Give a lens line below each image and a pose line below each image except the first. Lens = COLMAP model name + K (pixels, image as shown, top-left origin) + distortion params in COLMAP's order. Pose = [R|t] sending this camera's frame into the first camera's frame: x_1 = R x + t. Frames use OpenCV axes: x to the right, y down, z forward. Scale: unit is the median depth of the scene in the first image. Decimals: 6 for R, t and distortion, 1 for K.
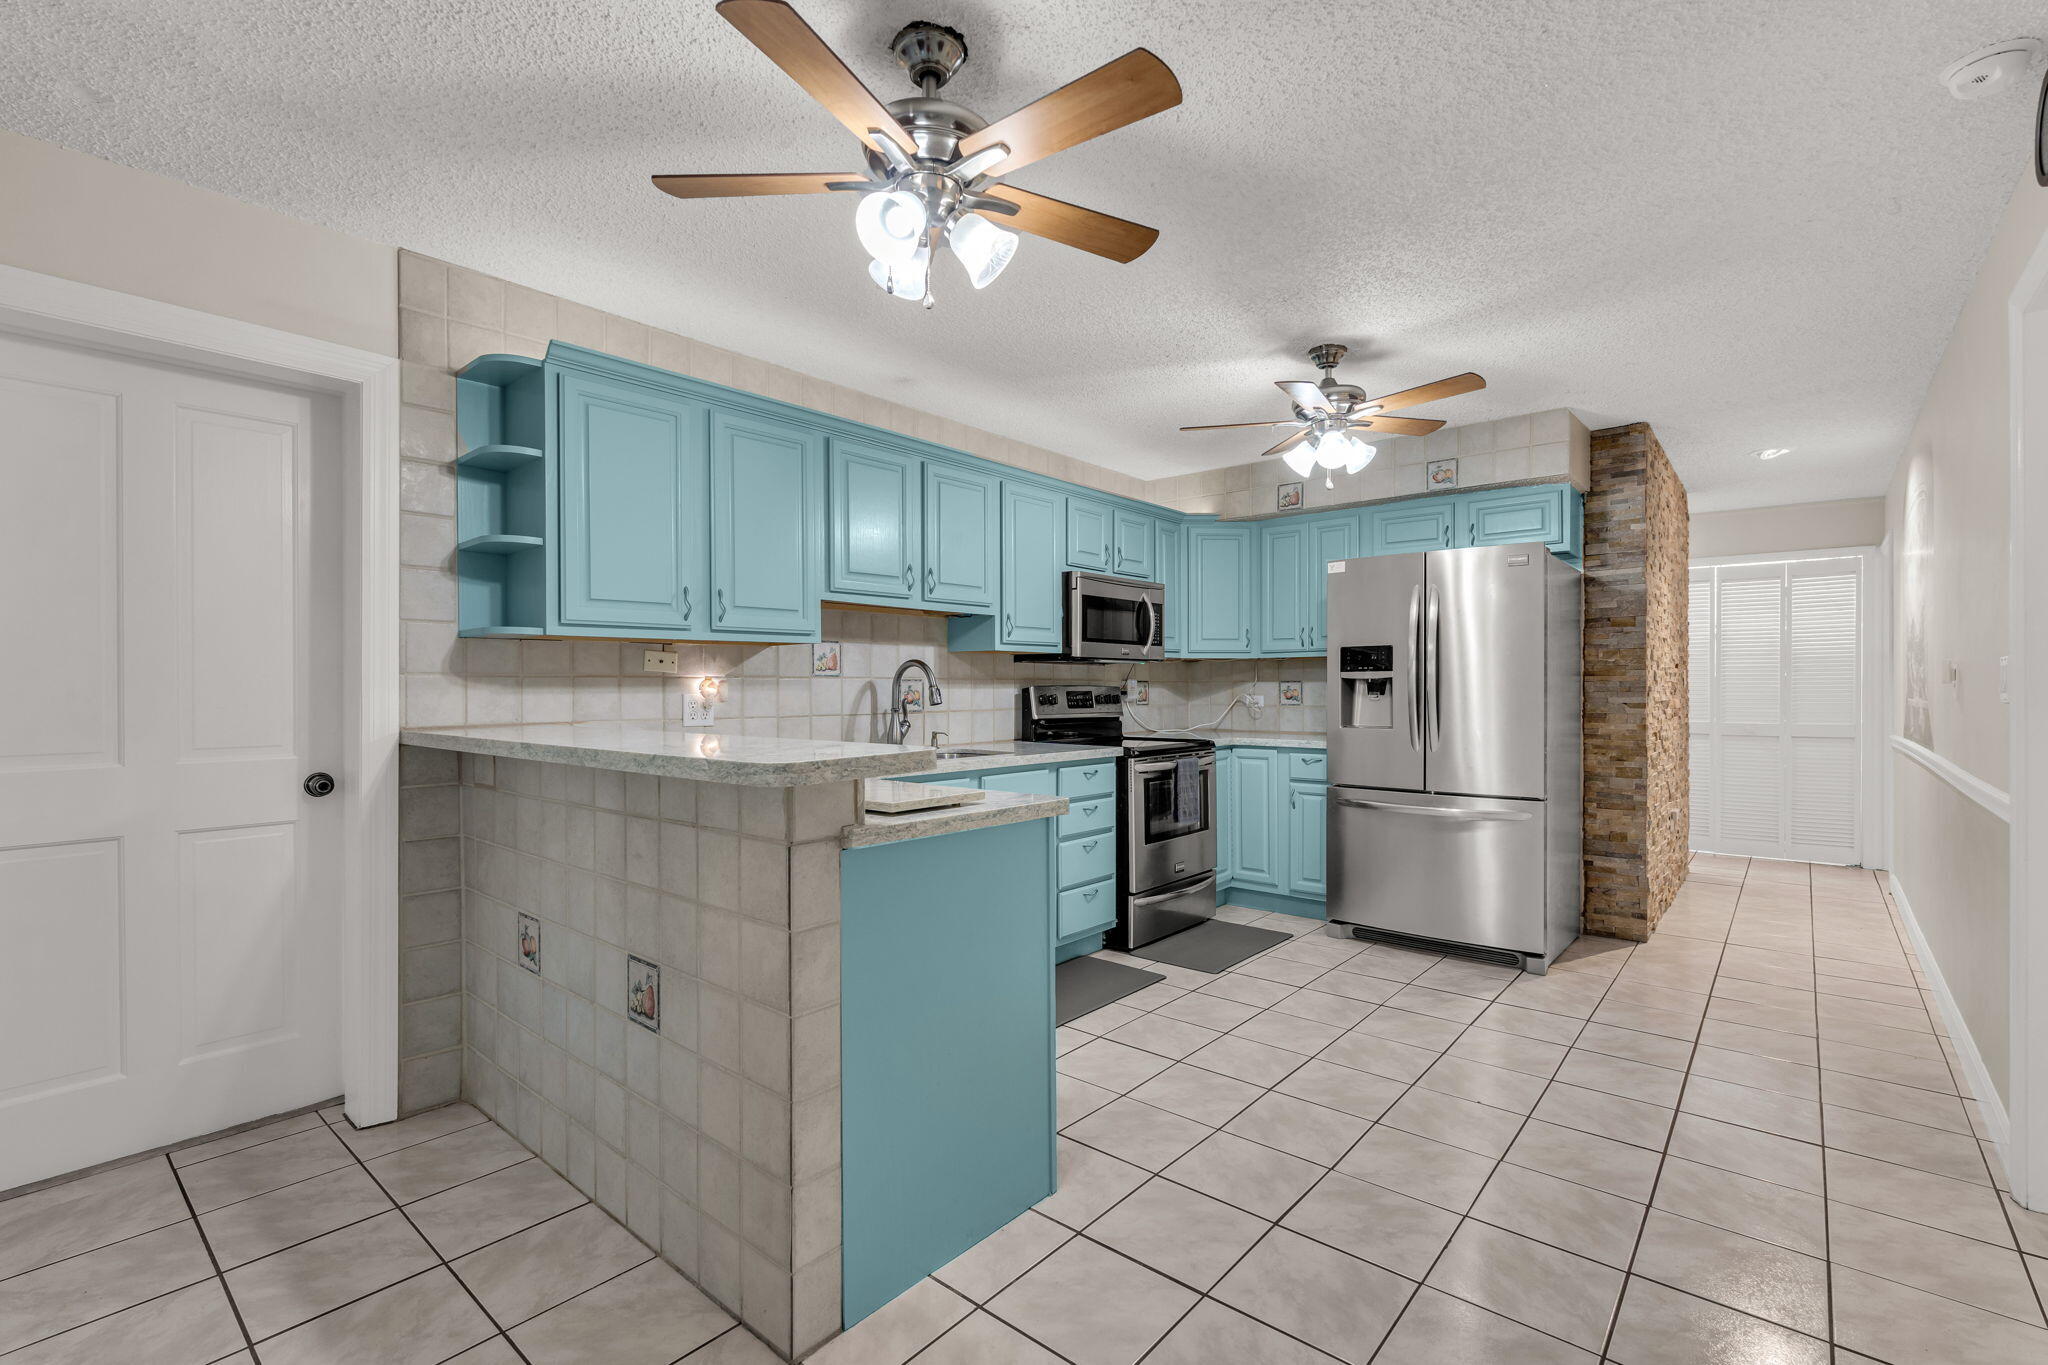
lens RADIAL K [[910.1, 0, 1026.2], [0, 910.1, 686.8], [0, 0, 1]] dist [0.000864, -0.000399]
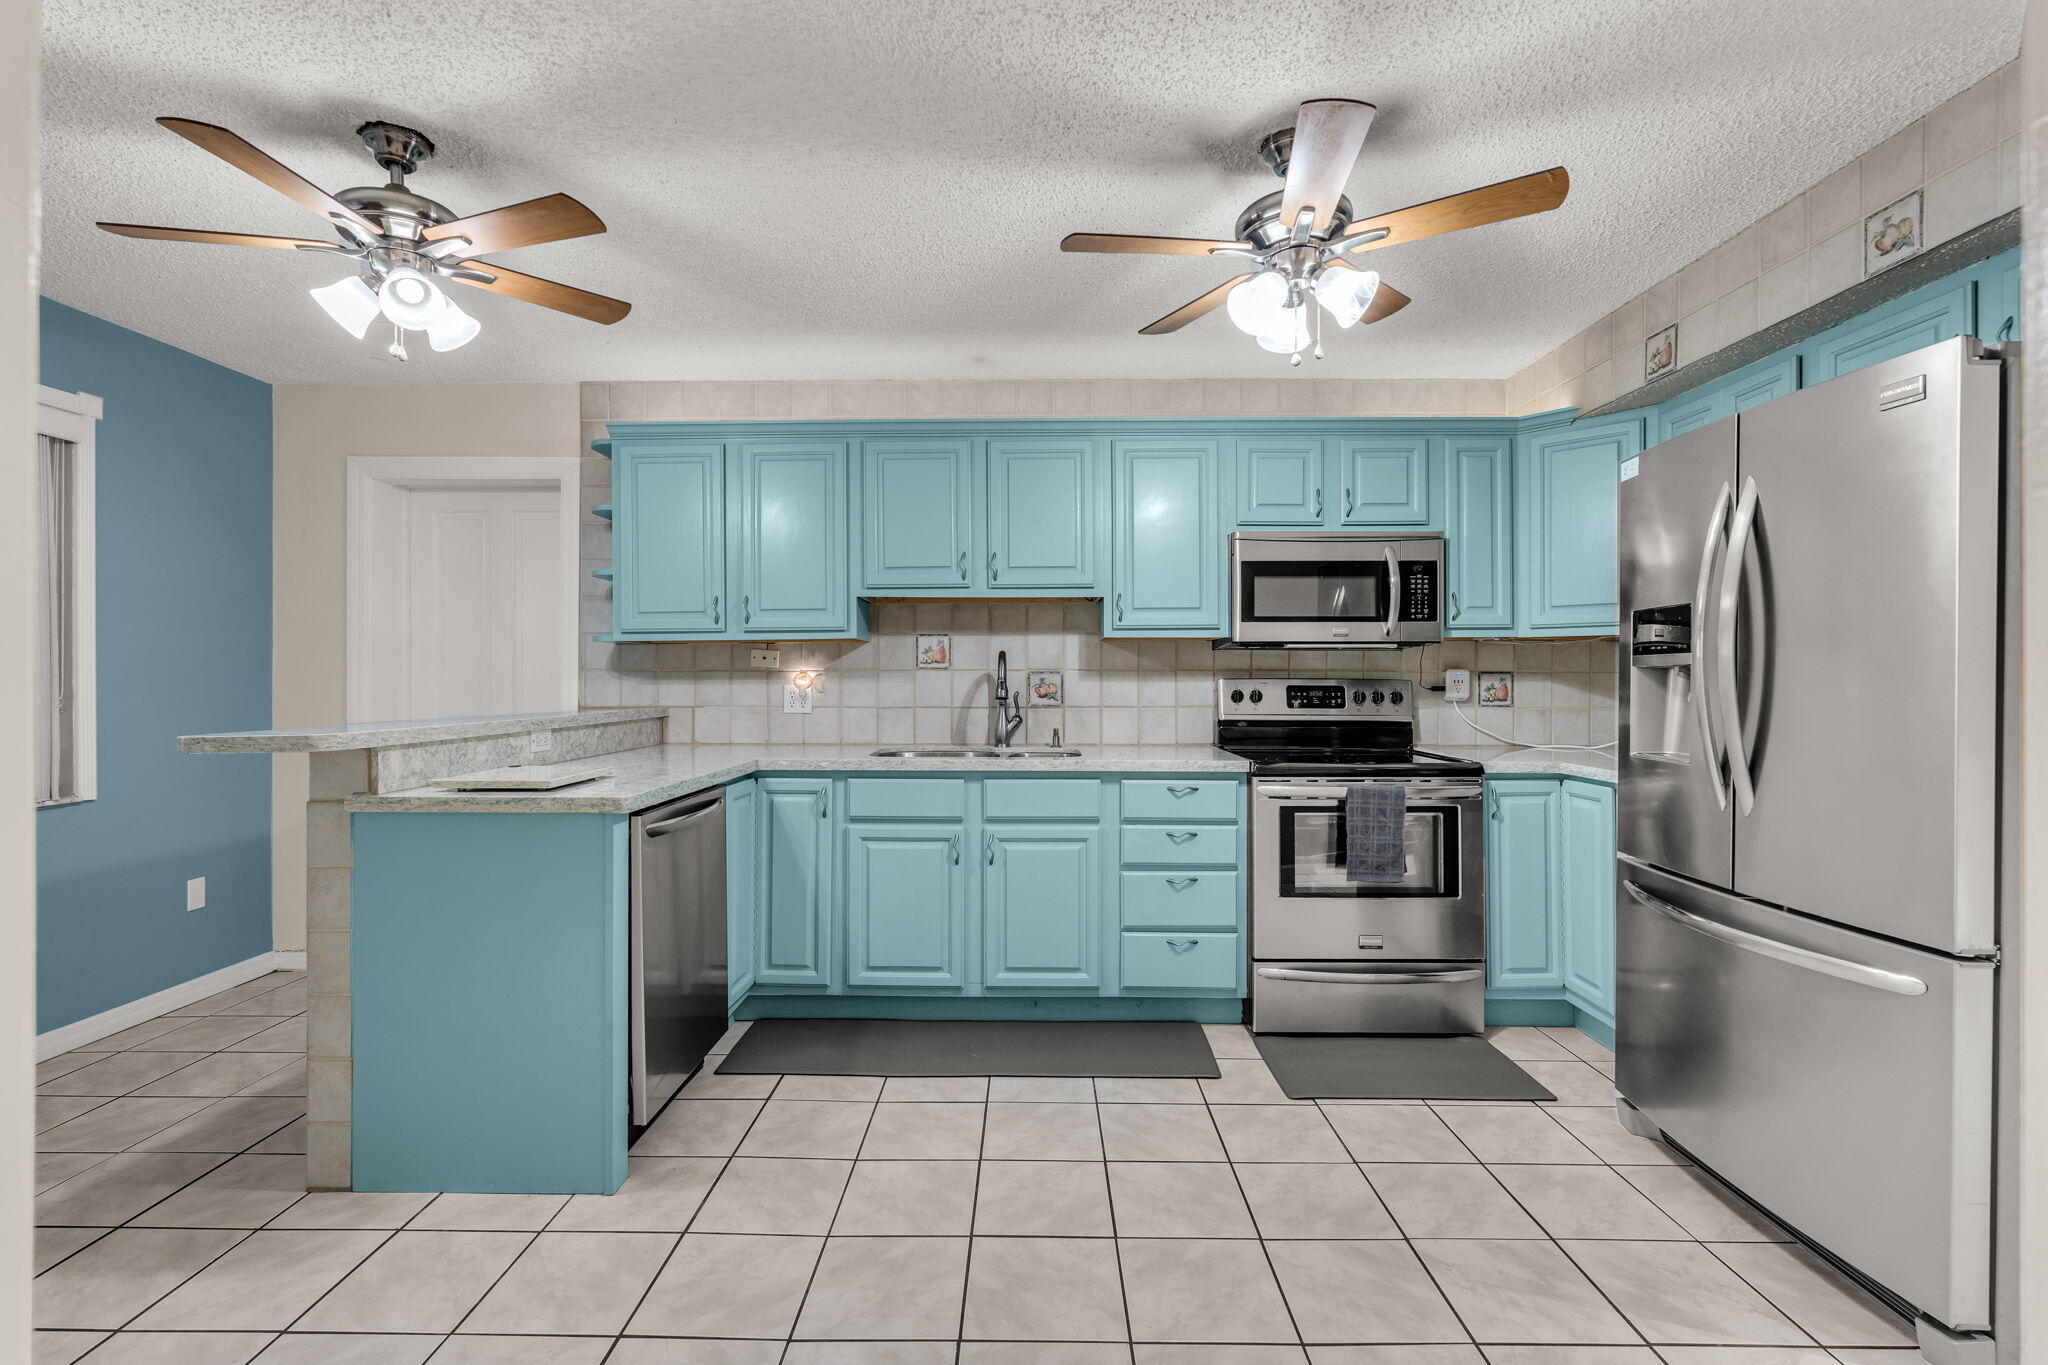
lens RADIAL K [[924.4, 0, 1026.4], [0, 924.4, 673.8], [0, 0, 1]] dist [-0.000112, 0.000454]
pose [[0.640050, -0.000346, -0.768333, 0.617412], [-0.000690, 0.999999, -0.001025, -0.005104], [0.768333, 0.001186, 0.640049, 0.399595]]
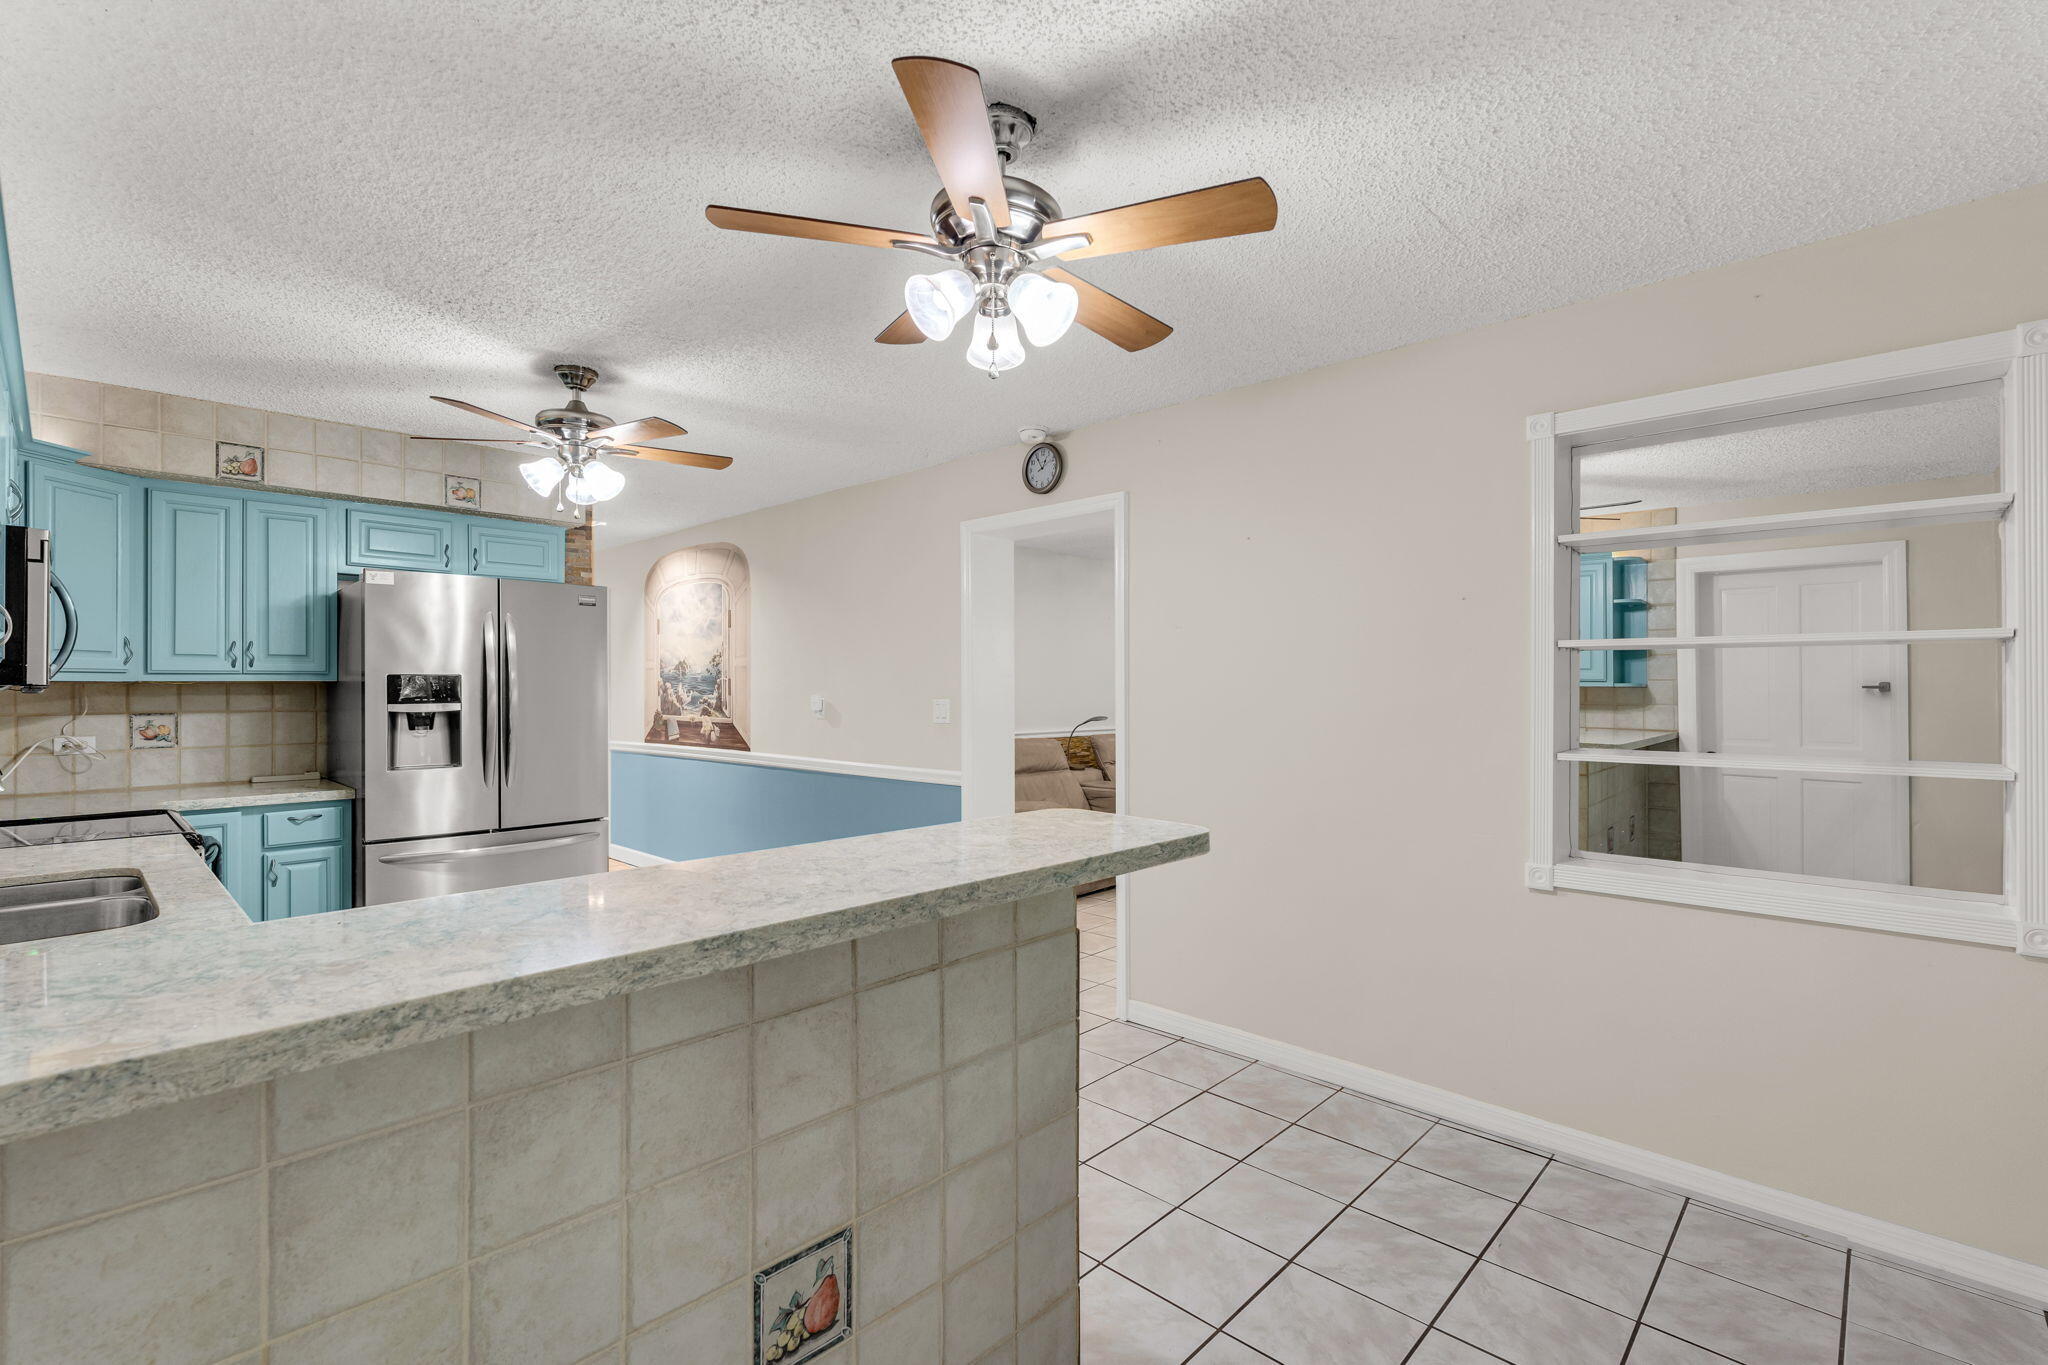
lens RADIAL K [[910.1, 0, 1026.2], [0, 910.1, 686.8], [0, 0, 1]] dist [0.000864, -0.000399]
pose [[0.059800, 0.003978, 0.998202, -0.511514], [0.001857, 0.999990, -0.004097, -0.031867], [-0.998209, 0.002098, 0.059792, 0.418152]]
